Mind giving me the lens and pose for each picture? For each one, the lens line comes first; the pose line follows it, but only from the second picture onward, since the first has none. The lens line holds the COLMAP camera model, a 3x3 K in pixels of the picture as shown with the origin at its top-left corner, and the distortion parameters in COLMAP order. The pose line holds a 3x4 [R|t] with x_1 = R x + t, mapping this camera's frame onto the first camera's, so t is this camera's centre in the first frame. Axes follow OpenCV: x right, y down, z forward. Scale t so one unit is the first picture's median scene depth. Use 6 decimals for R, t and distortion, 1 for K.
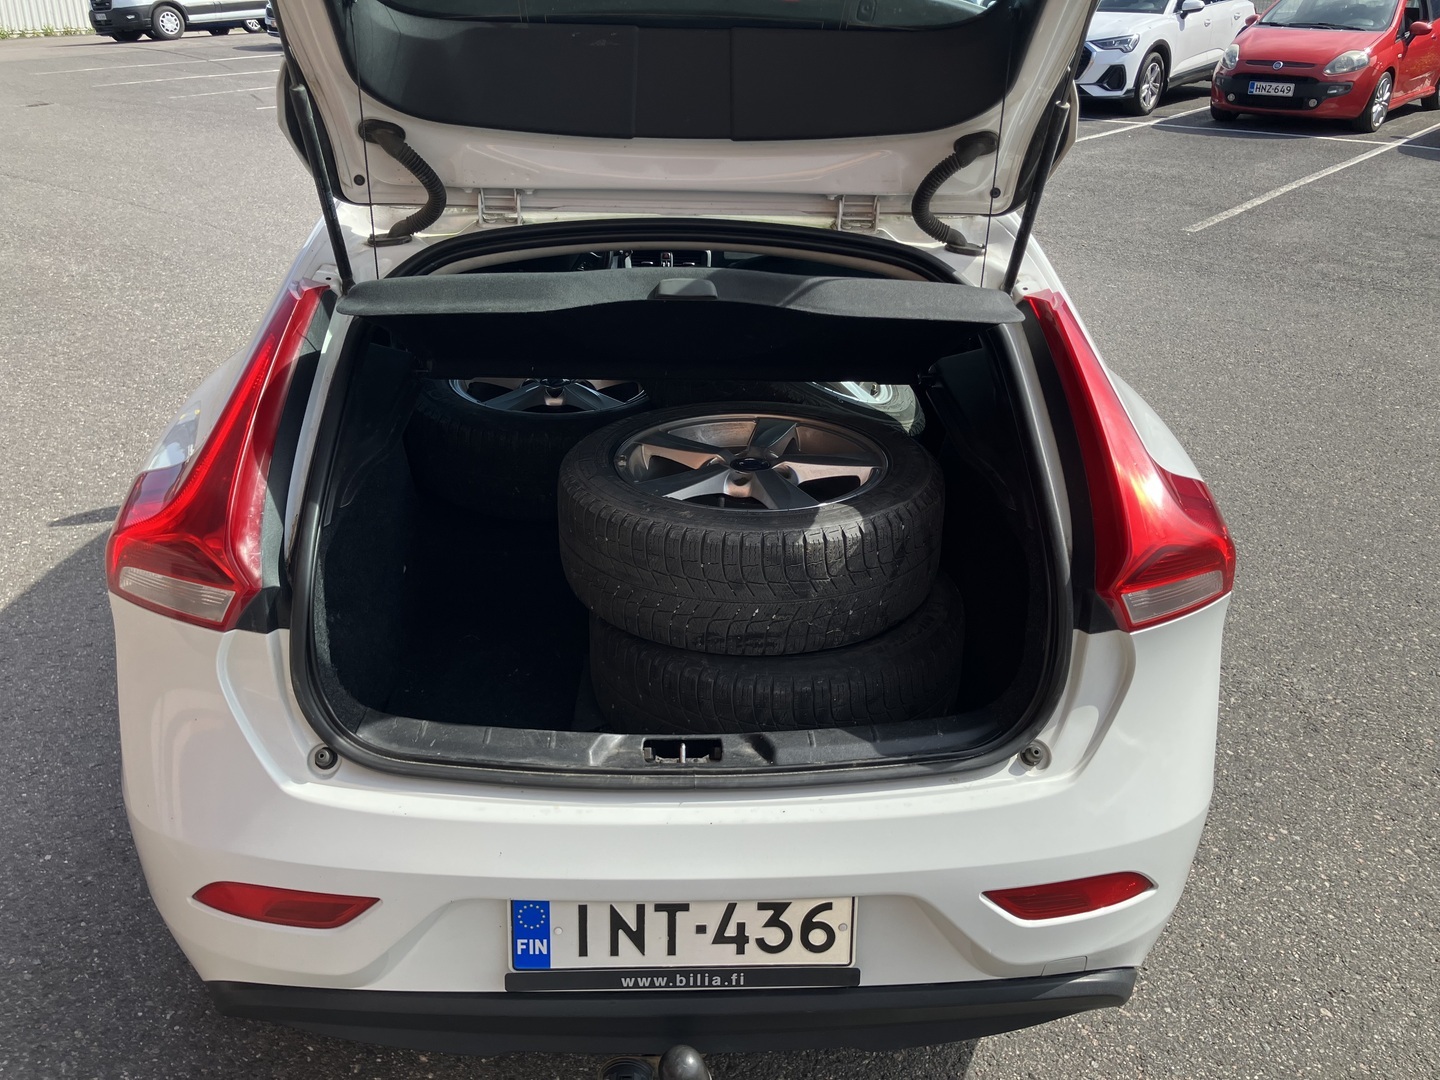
lens RADIAL K [[1192.8, 0, 713.6], [0, 1192.8, 543.3], [0, 0, 1]] dist [0.010073, -0.000806]
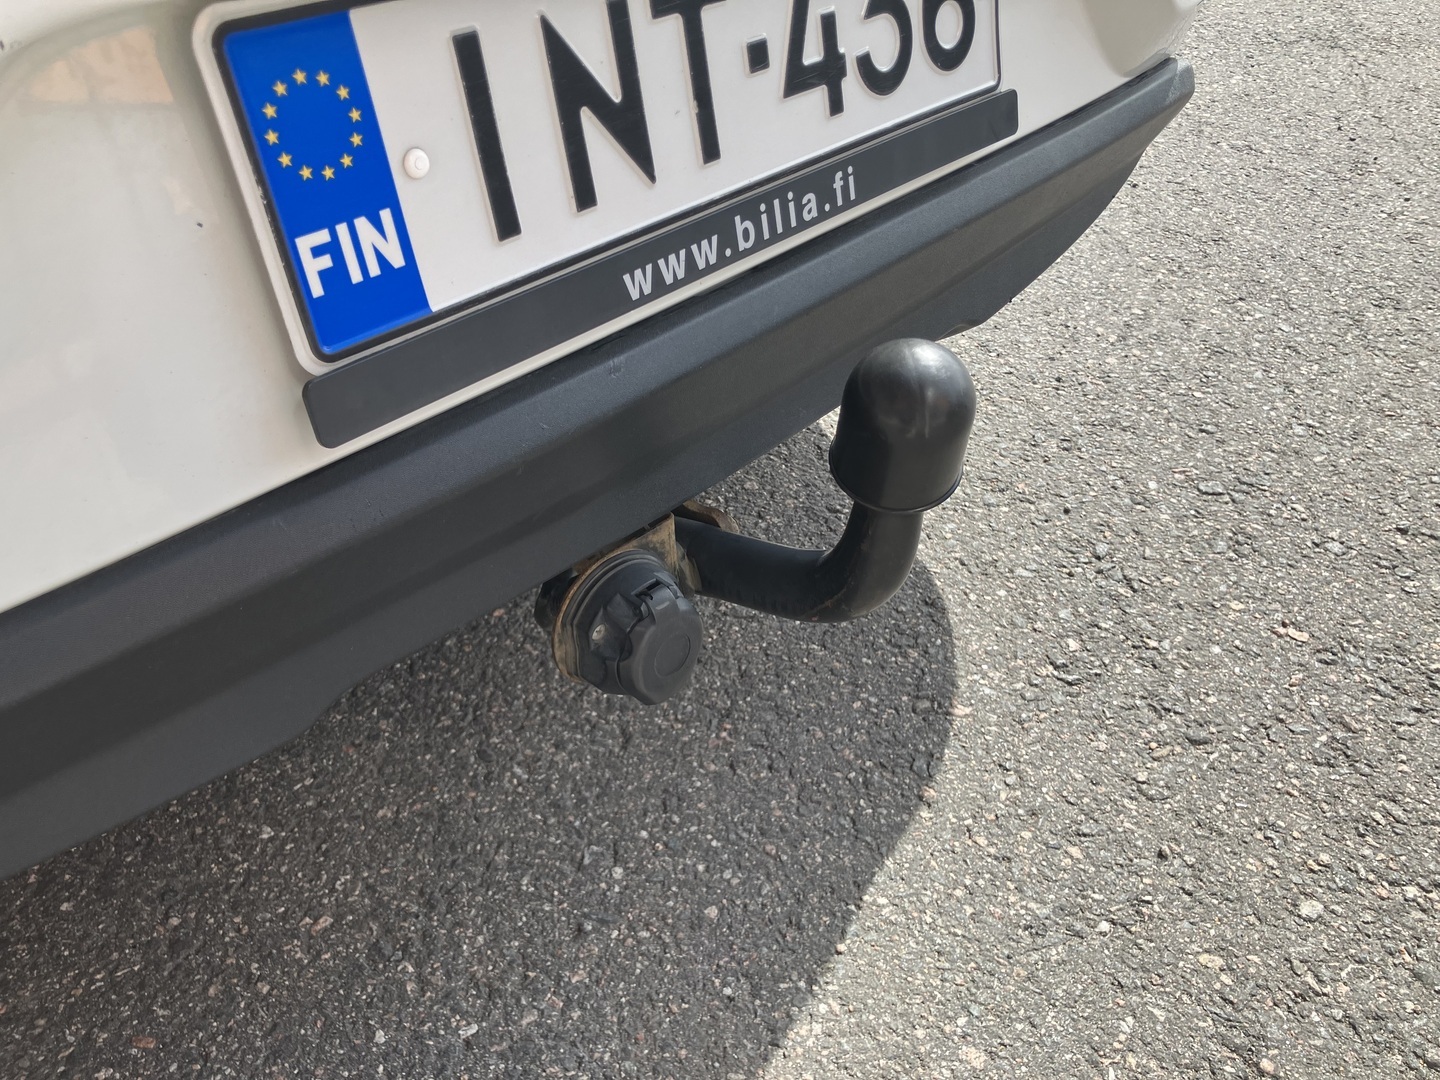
lens RADIAL K [[1192.8, 0, 710.2], [0, 1192.8, 542.7], [0, 0, 1]] dist [0.010073, -0.000806]
pose [[0.710587, -0.442836, 0.546775, -0.268976], [0.296213, 0.893159, 0.338416, 0.326785], [-0.638220, -0.078512, 0.765840, 0.732251]]
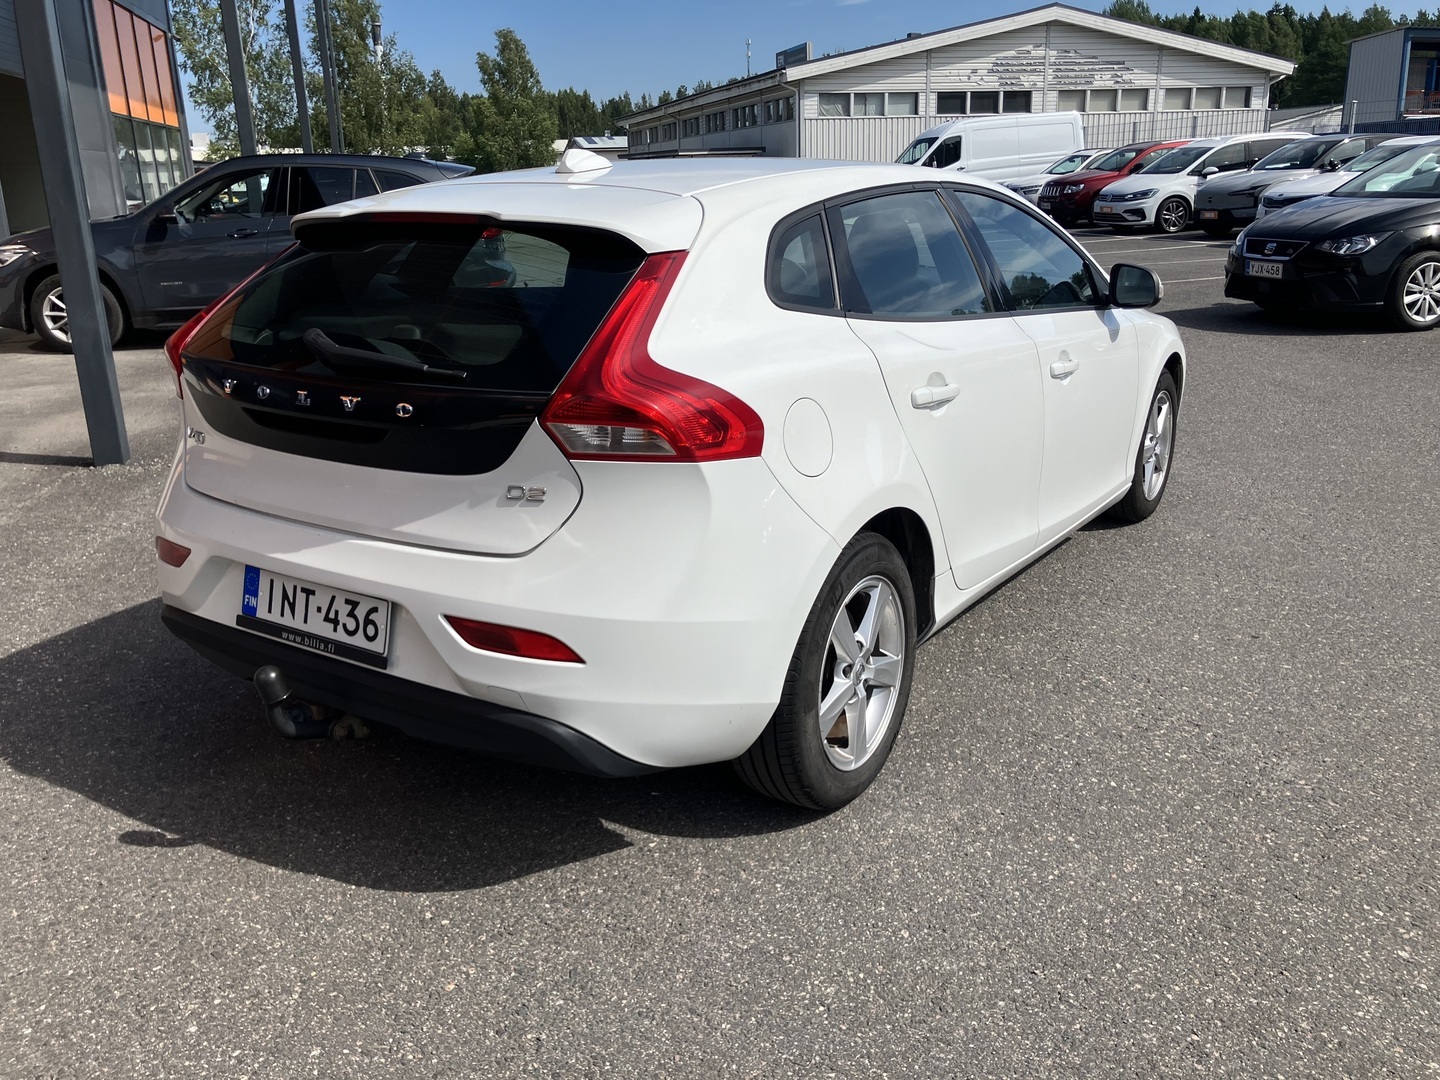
lens RADIAL K [[1192.8, 0, 720.7], [0, 1192.8, 536.4], [0, 0, 1]] dist [0.010073, -0.000806]
pose [[0.816908, 0.139037, -0.559759, 1.287074], [-0.219798, 0.972320, -0.079260, 0.237069], [0.533245, 0.187782, 0.824856, -0.035546]]
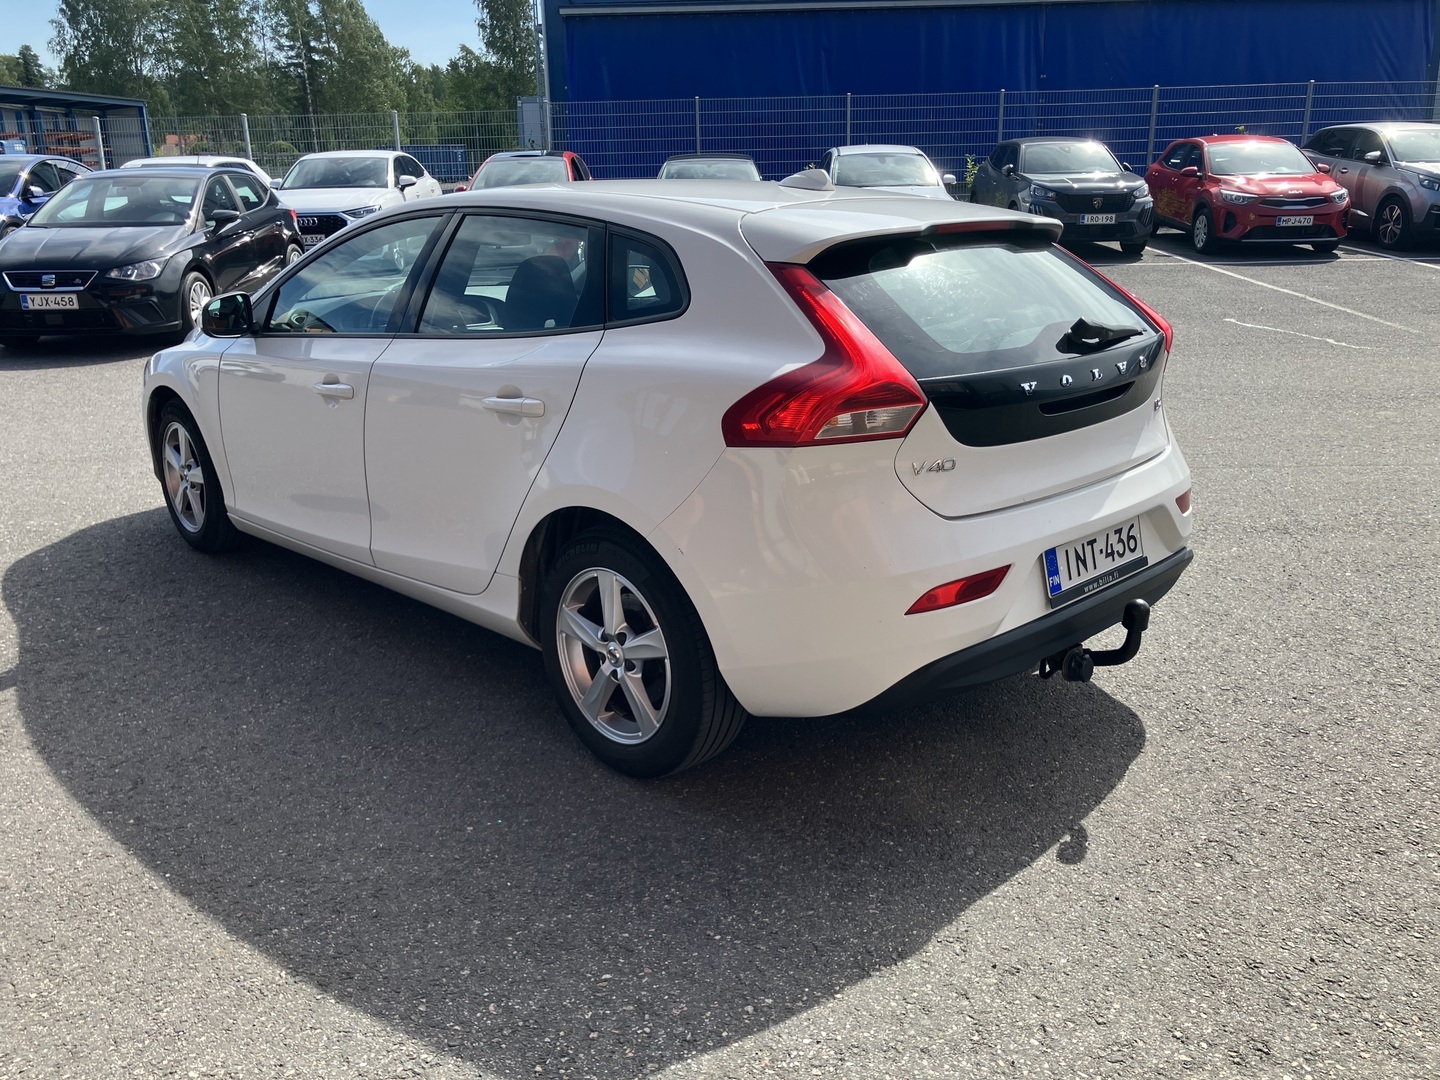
lens RADIAL K [[1192.8, 0, 713.1], [0, 1192.8, 536.1], [0, 0, 1]] dist [0.010073, -0.000806]
pose [[0.749885, -0.218964, 0.624282, -1.630120], [0.309659, 0.950058, -0.038733, 0.183482], [-0.584623, 0.222360, 0.780239, -0.113360]]
